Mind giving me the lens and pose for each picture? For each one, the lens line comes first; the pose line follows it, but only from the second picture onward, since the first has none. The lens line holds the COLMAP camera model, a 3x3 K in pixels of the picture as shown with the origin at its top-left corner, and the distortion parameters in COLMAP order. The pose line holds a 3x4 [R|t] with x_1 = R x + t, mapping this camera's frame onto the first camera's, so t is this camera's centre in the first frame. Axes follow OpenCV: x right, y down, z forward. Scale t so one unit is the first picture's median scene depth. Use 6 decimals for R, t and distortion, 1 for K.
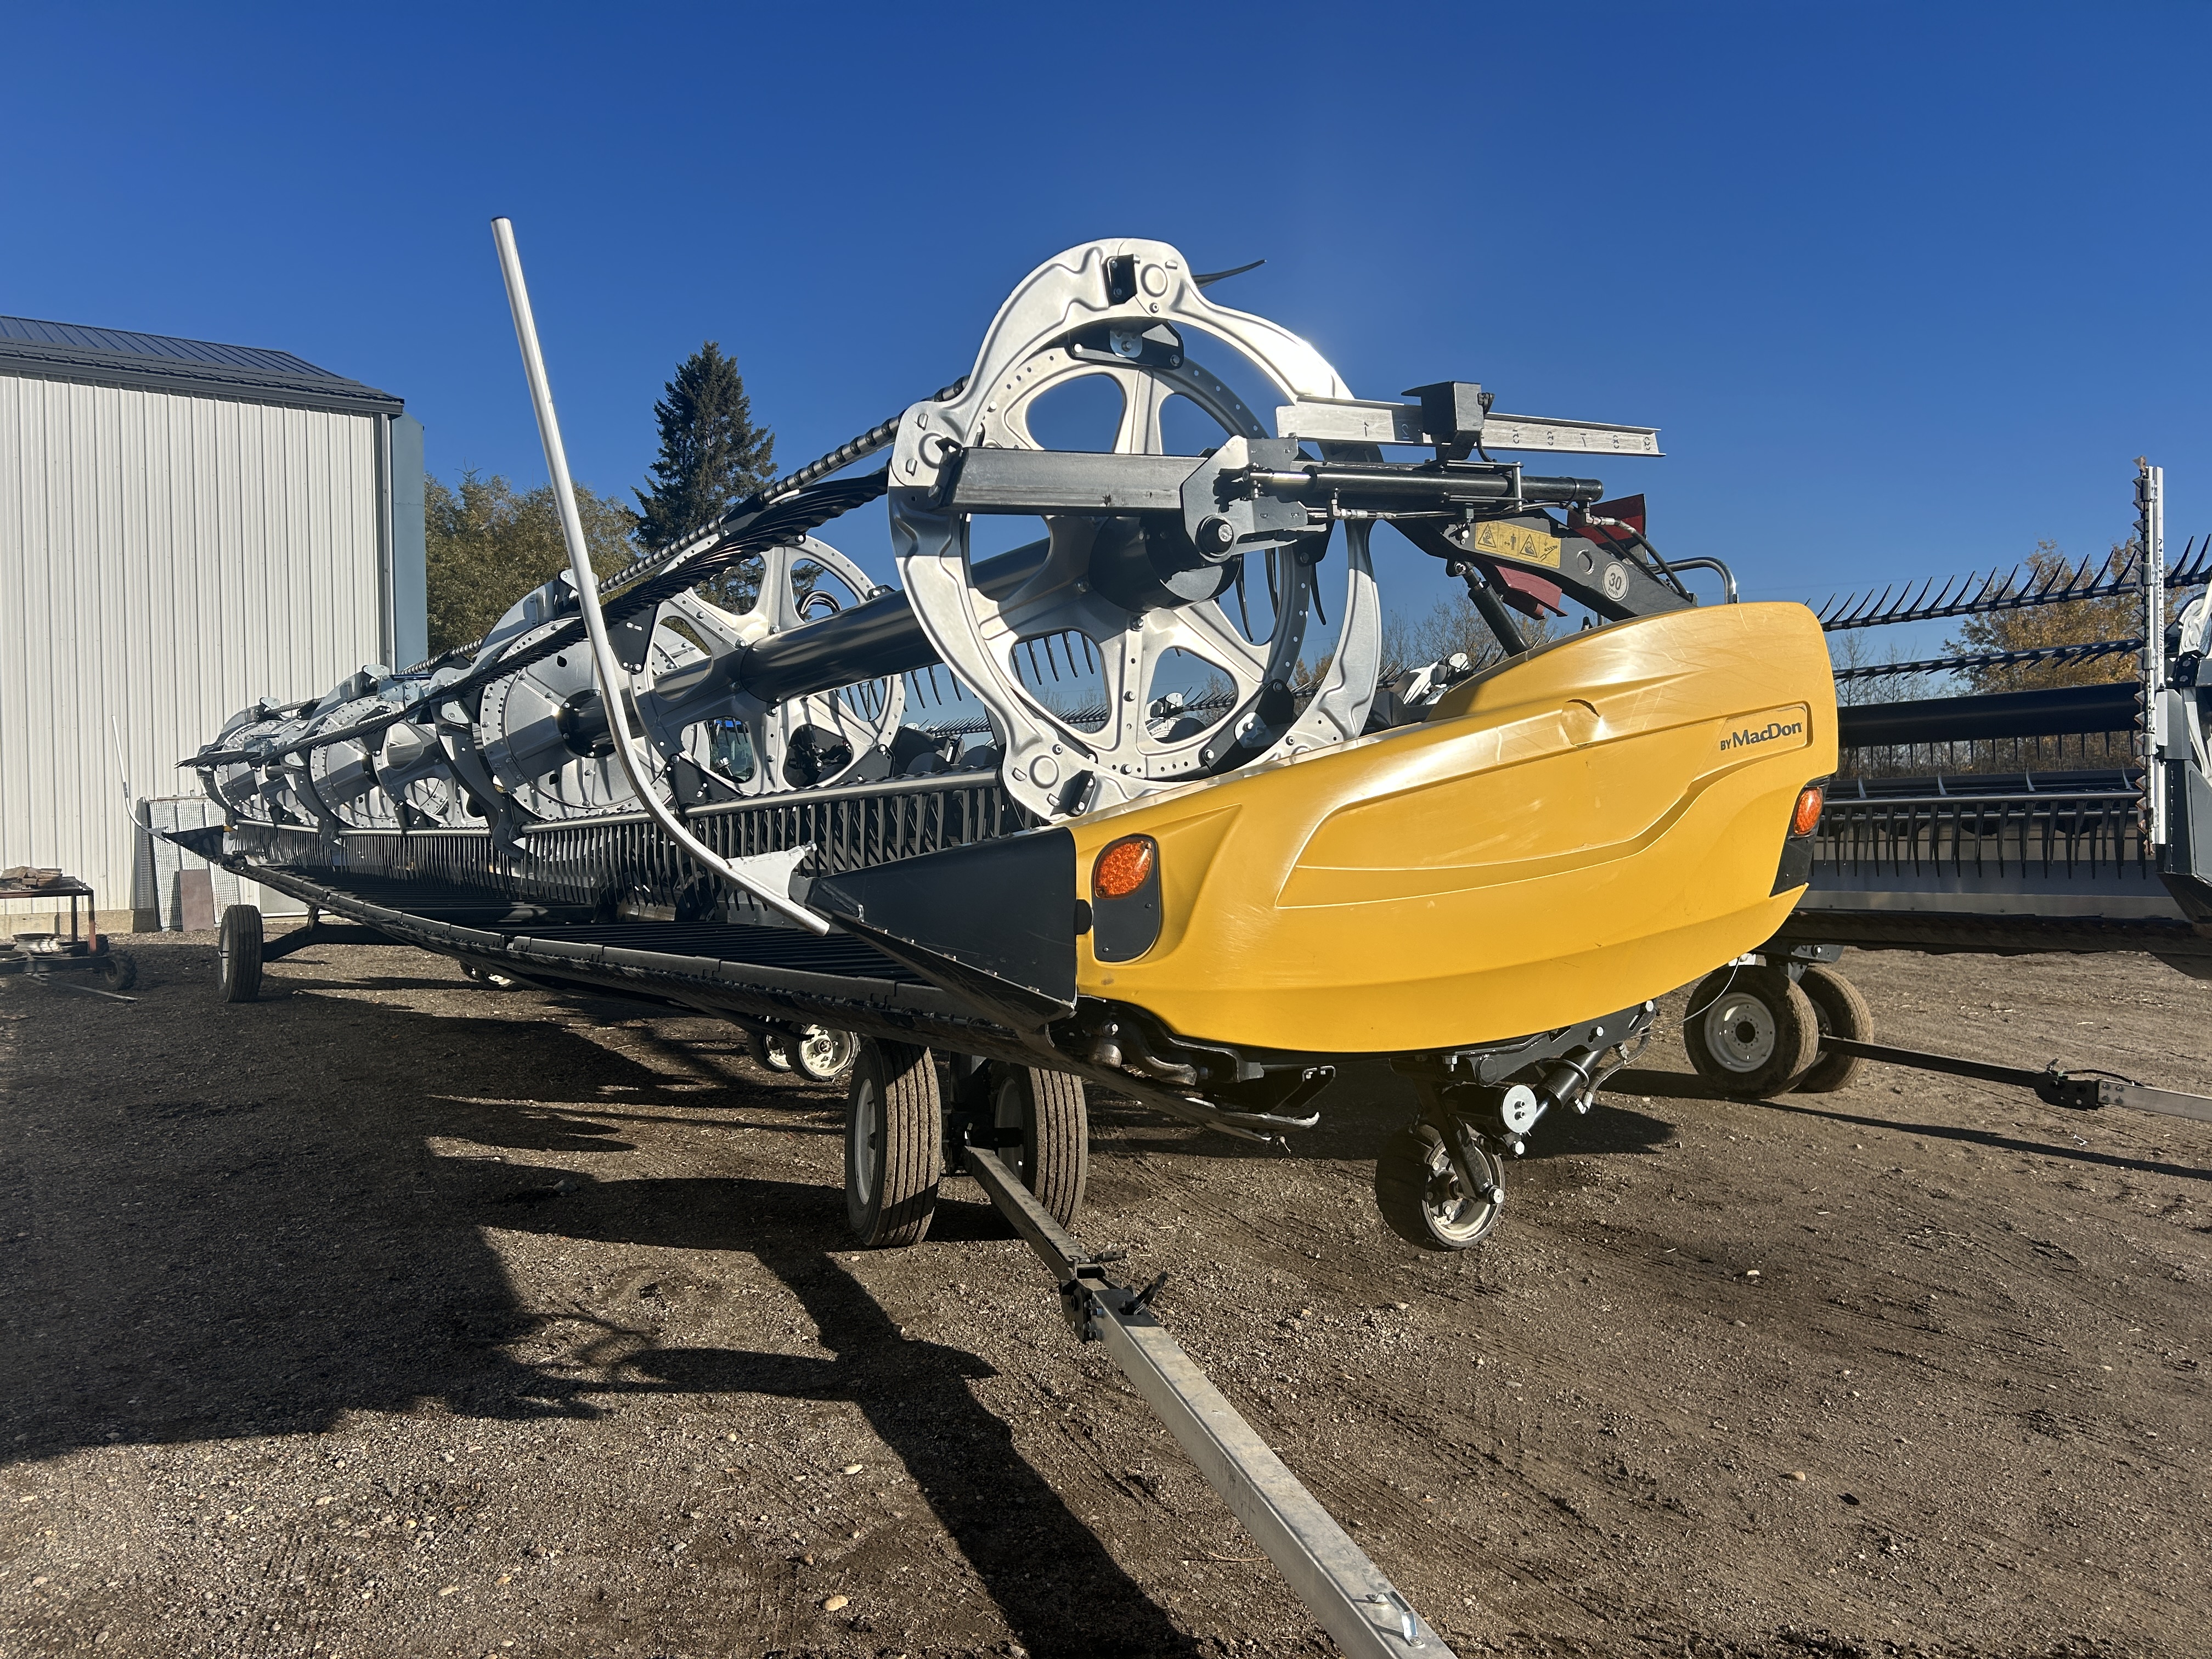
lens RADIAL K [[1676.6, 0, 1103.3], [0, 1676.6, 829.4], [0, 0, 1]] dist [0.076105, -0.060597]
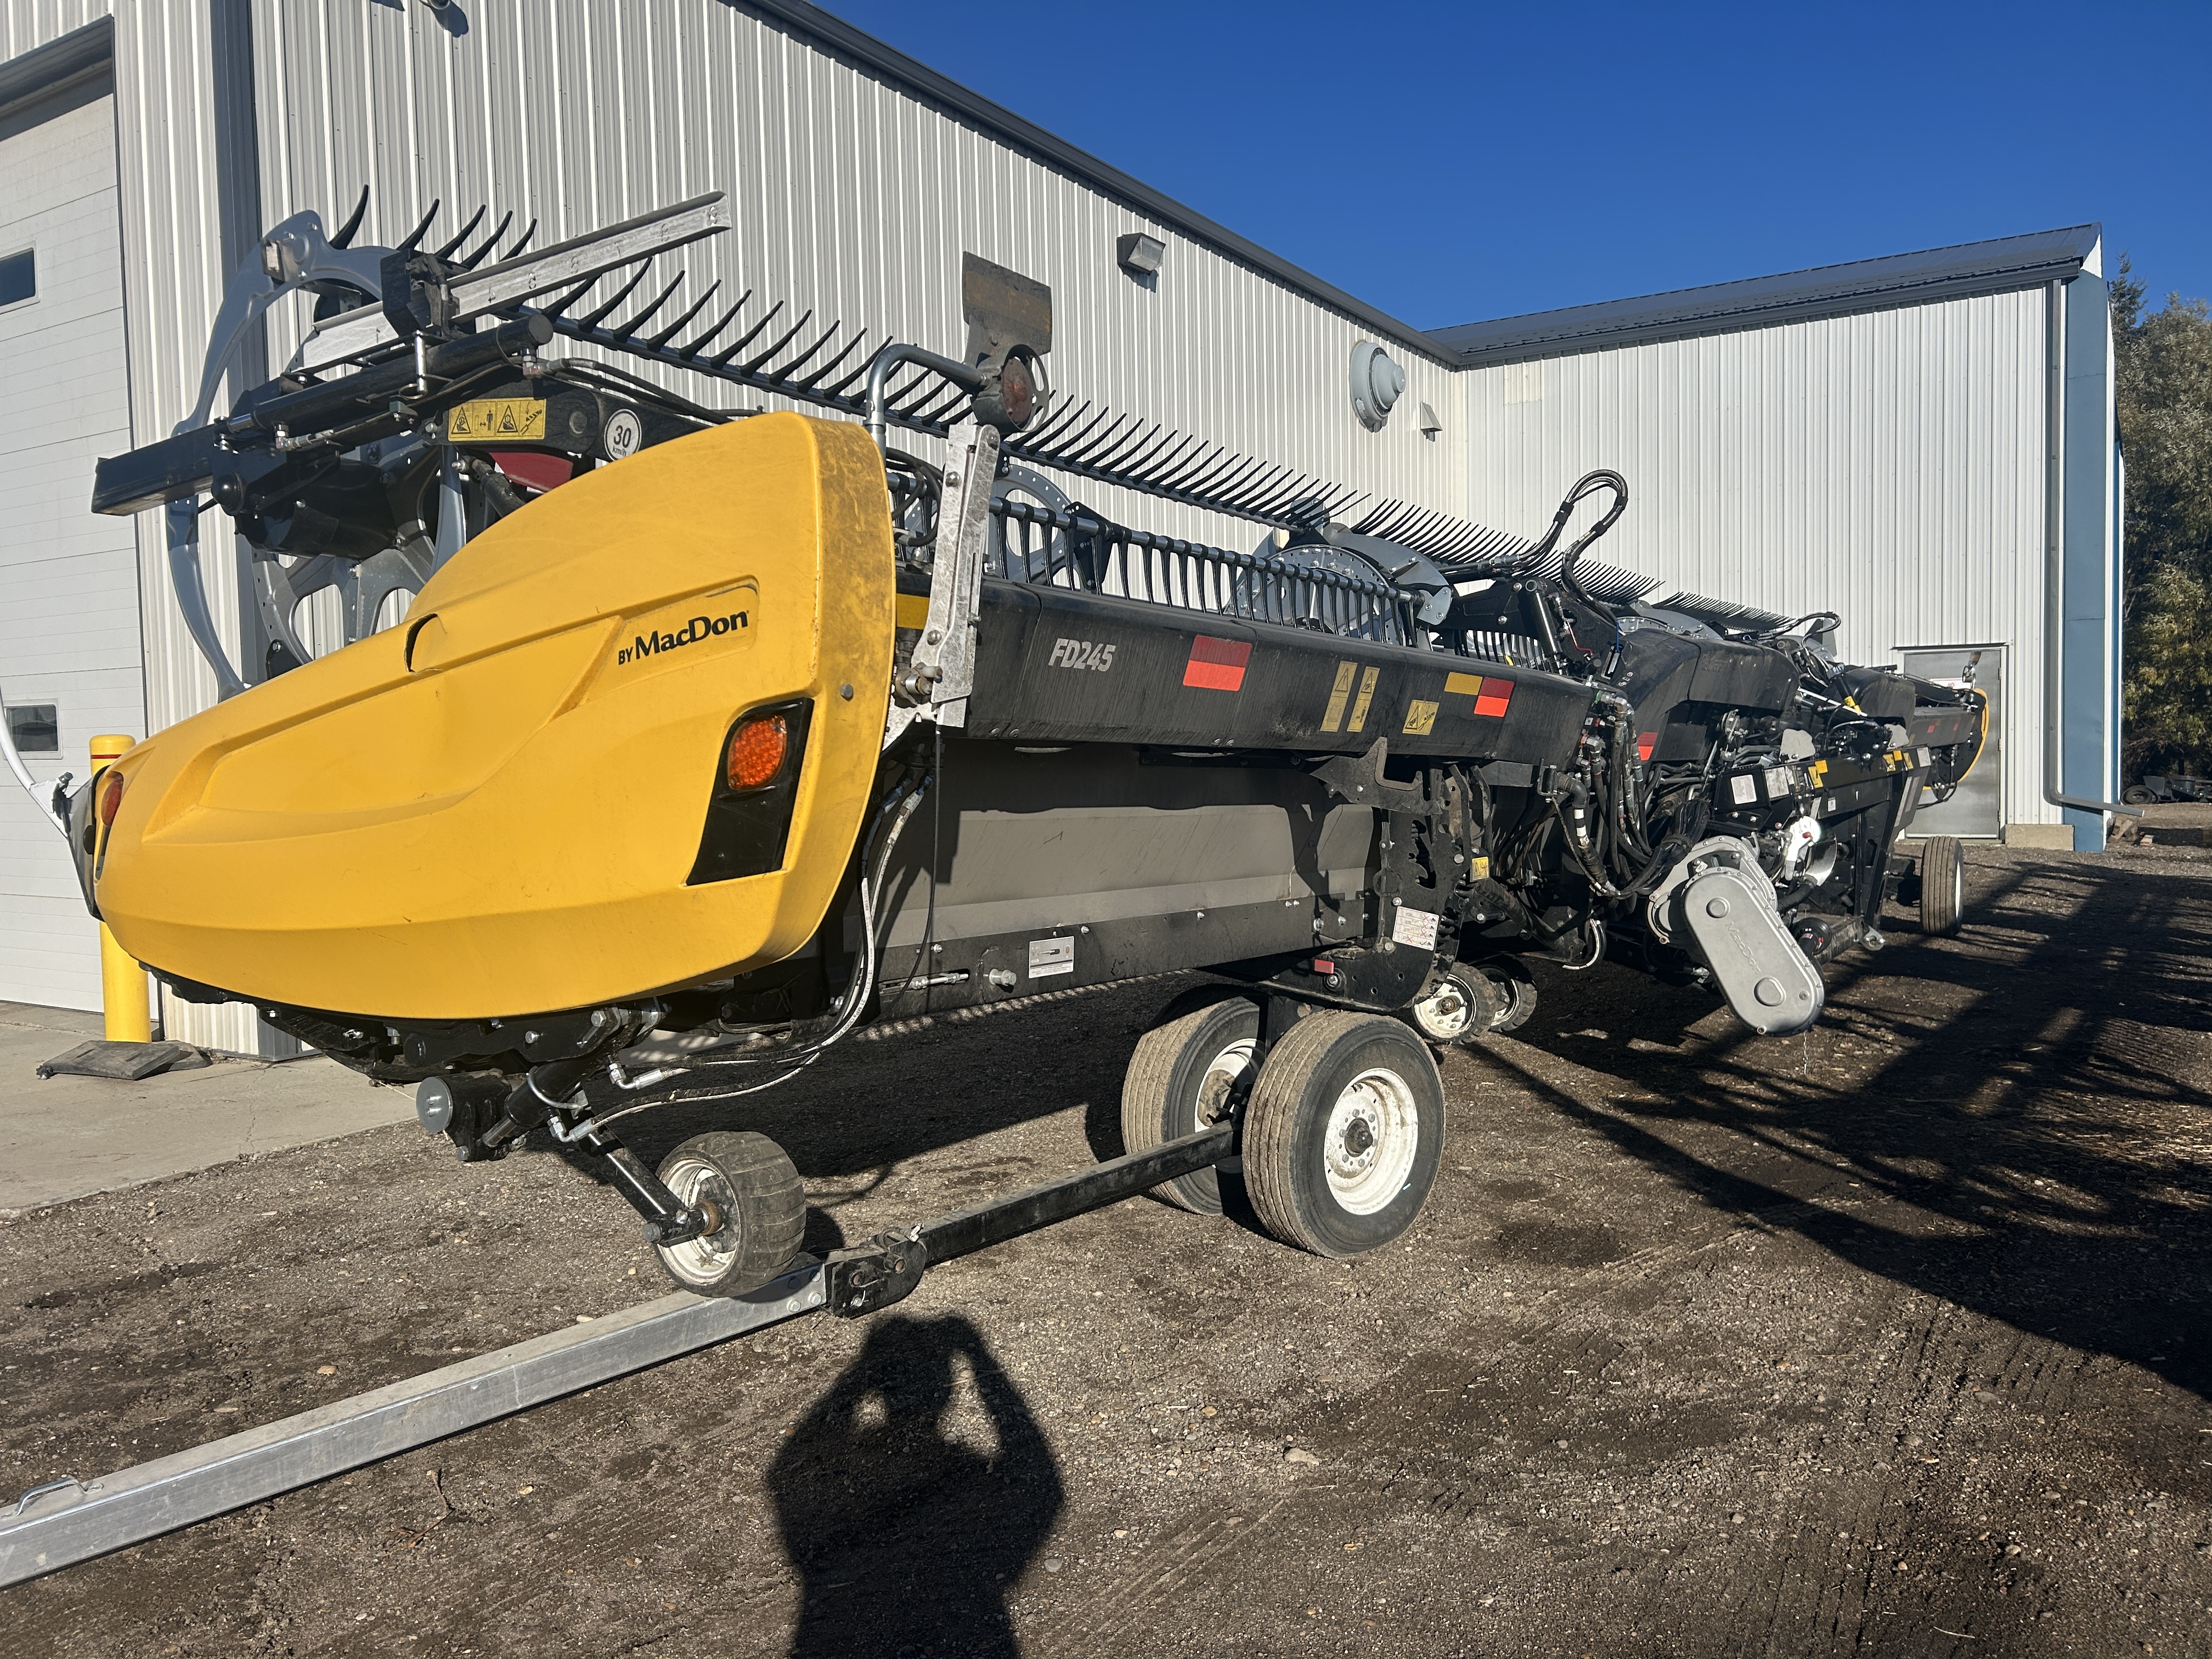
lens RADIAL K [[1676.6, 0, 1104.9], [0, 1676.6, 829.3], [0, 0, 1]] dist [0.076105, -0.060597]
pose [[0.384132, 0.046997, -0.922081, 0.807596], [0.000179, 0.998700, 0.050976, -0.011394], [0.923278, -0.019747, 0.383624, 0.690973]]
